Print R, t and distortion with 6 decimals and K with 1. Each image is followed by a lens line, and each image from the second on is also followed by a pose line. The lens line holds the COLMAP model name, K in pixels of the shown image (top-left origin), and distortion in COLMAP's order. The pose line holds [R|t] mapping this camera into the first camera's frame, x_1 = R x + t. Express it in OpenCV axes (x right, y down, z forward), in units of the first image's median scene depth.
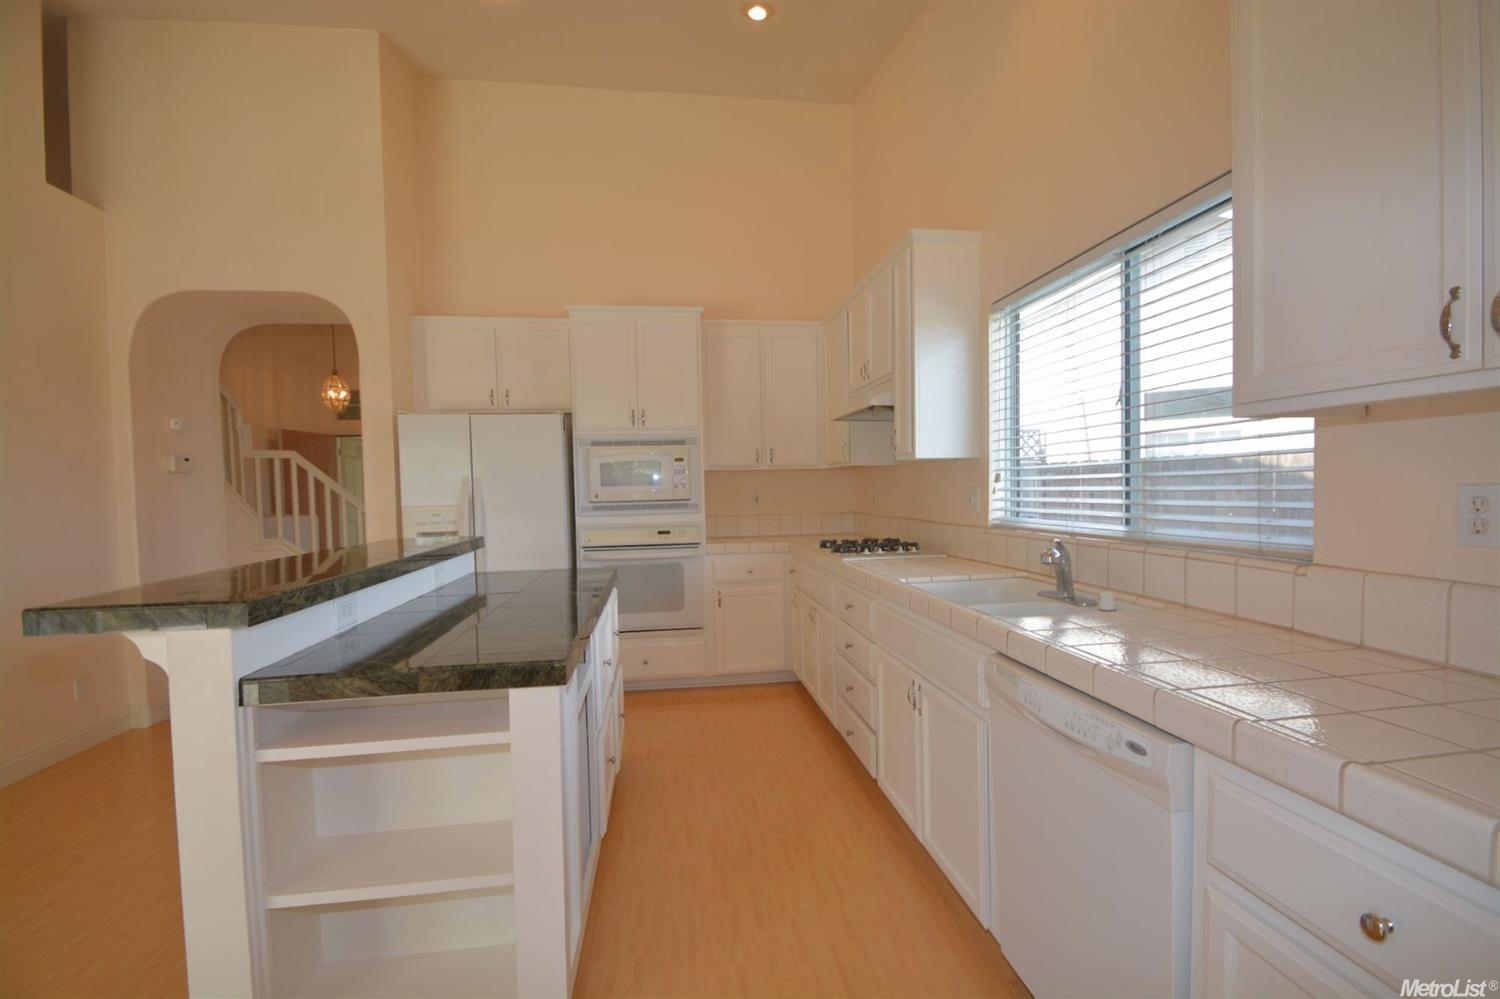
lens RADIAL K [[648.4, 0, 755.8], [0, 648.4, 503.3], [0, 0, 1]] dist [-0.017960, -0.004308]
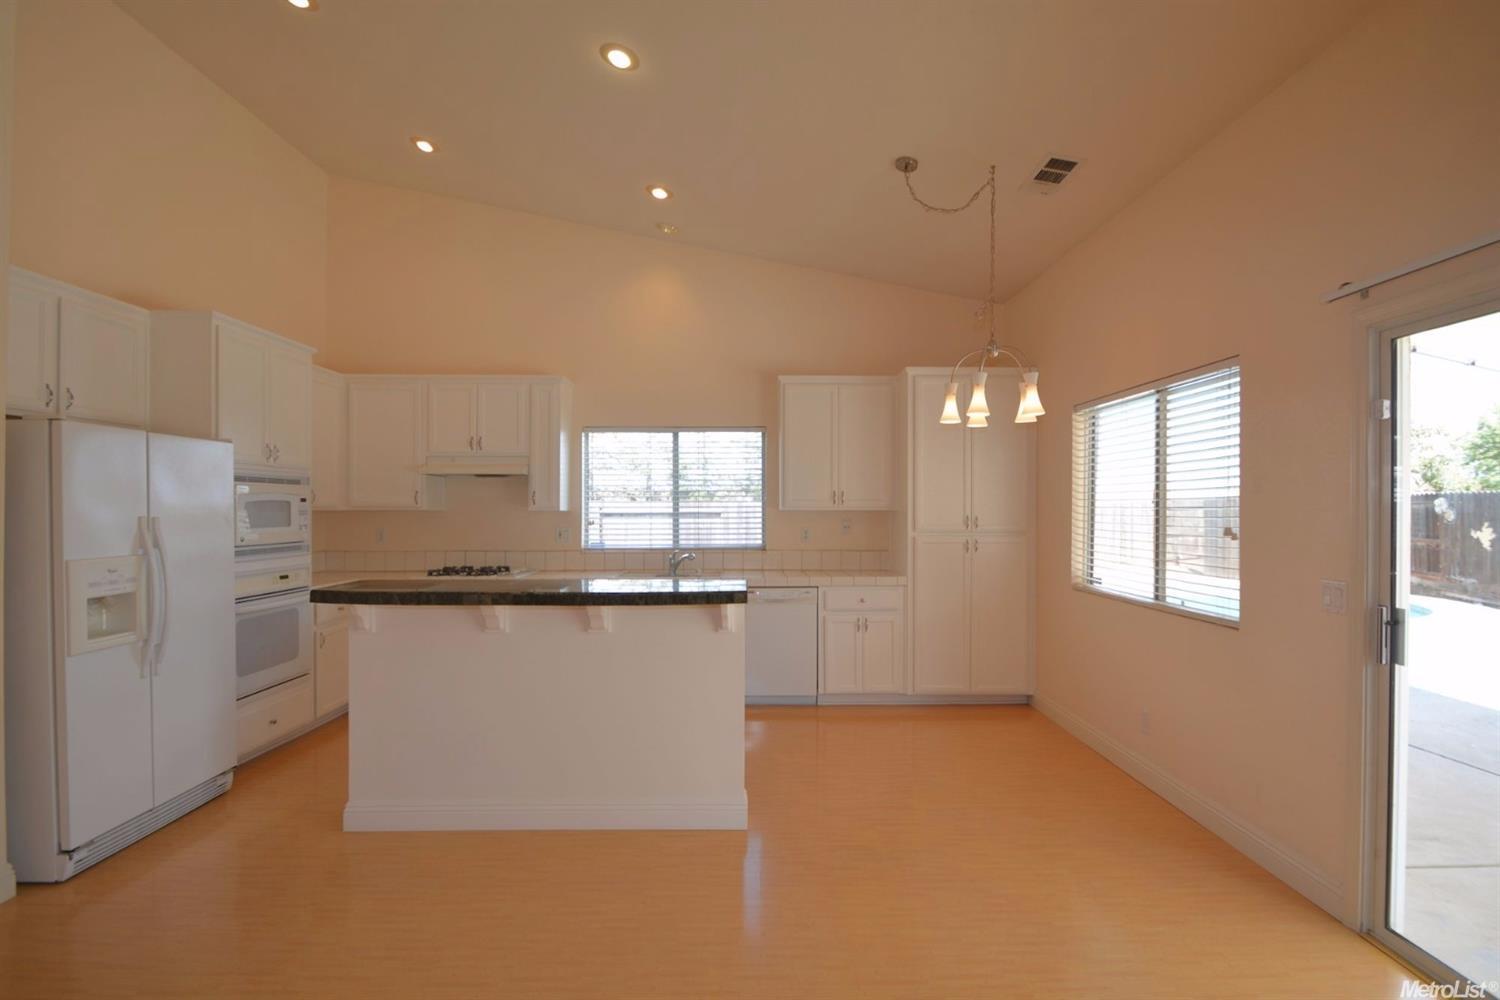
lens RADIAL K [[648.4, 0, 738.2], [0, 648.4, 507.7], [0, 0, 1]] dist [-0.017960, -0.004308]
pose [[0.159776, 0.025210, 0.986831, -0.964383], [0.028673, 0.999134, -0.030167, -0.008574], [-0.986737, 0.033115, 0.158915, 0.208263]]
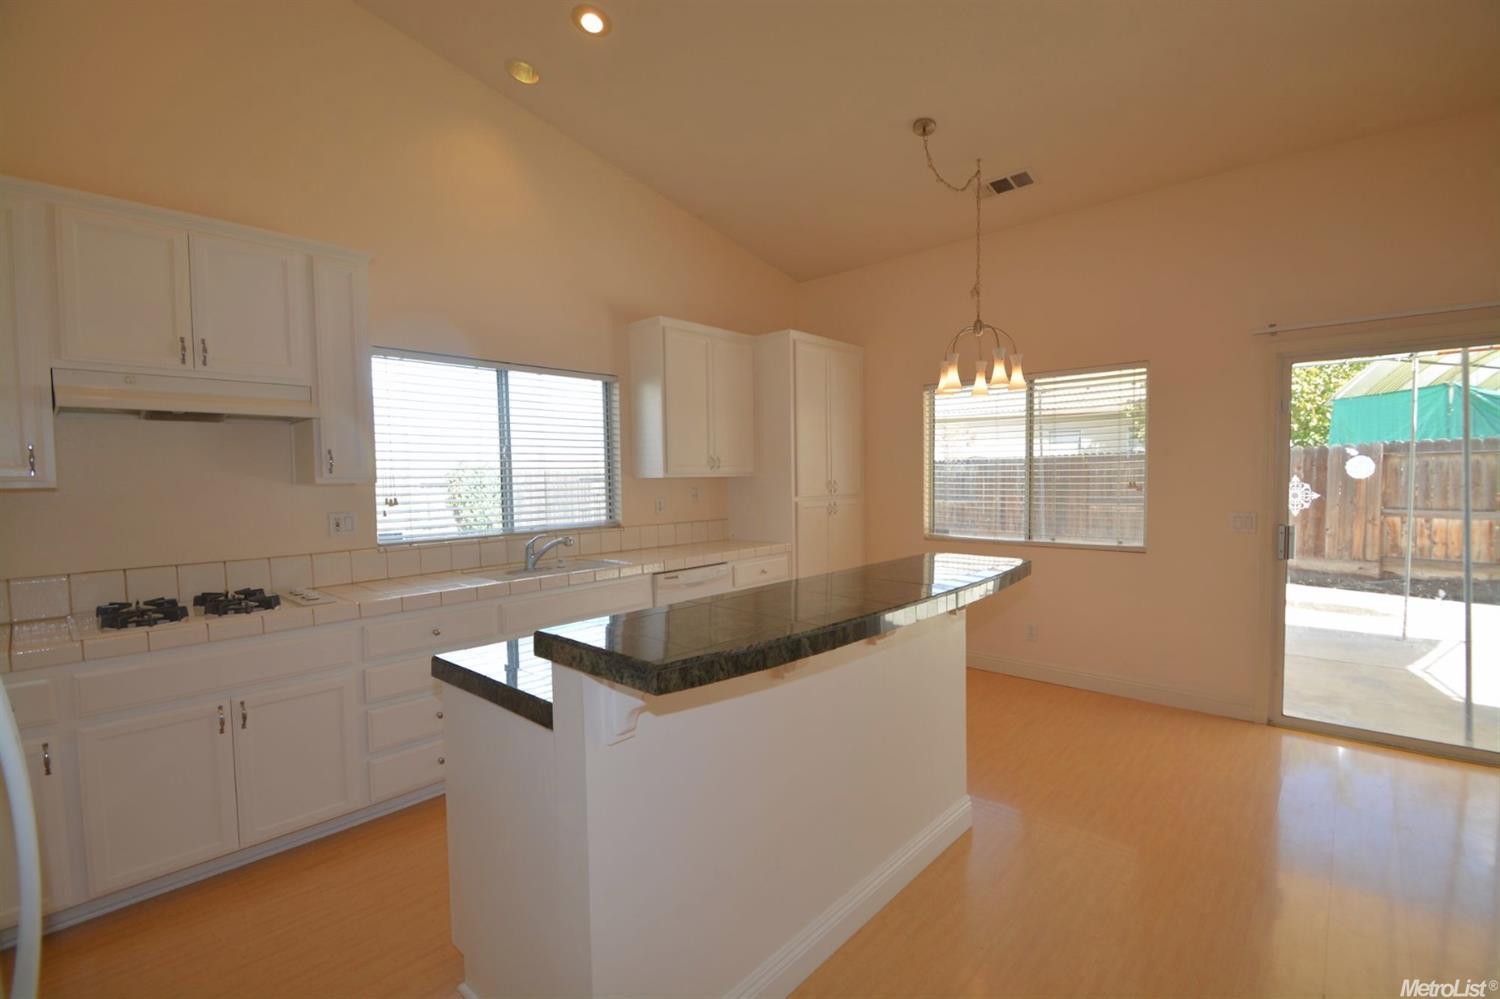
lens RADIAL K [[648.4, 0, 745.0], [0, 648.4, 505.7], [0, 0, 1]] dist [-0.017960, -0.004308]
pose [[-0.606572, -0.002847, 0.795024, -0.635521], [0.055775, 0.997377, 0.046126, -0.034298], [-0.793070, 0.072321, -0.604822, 0.846722]]
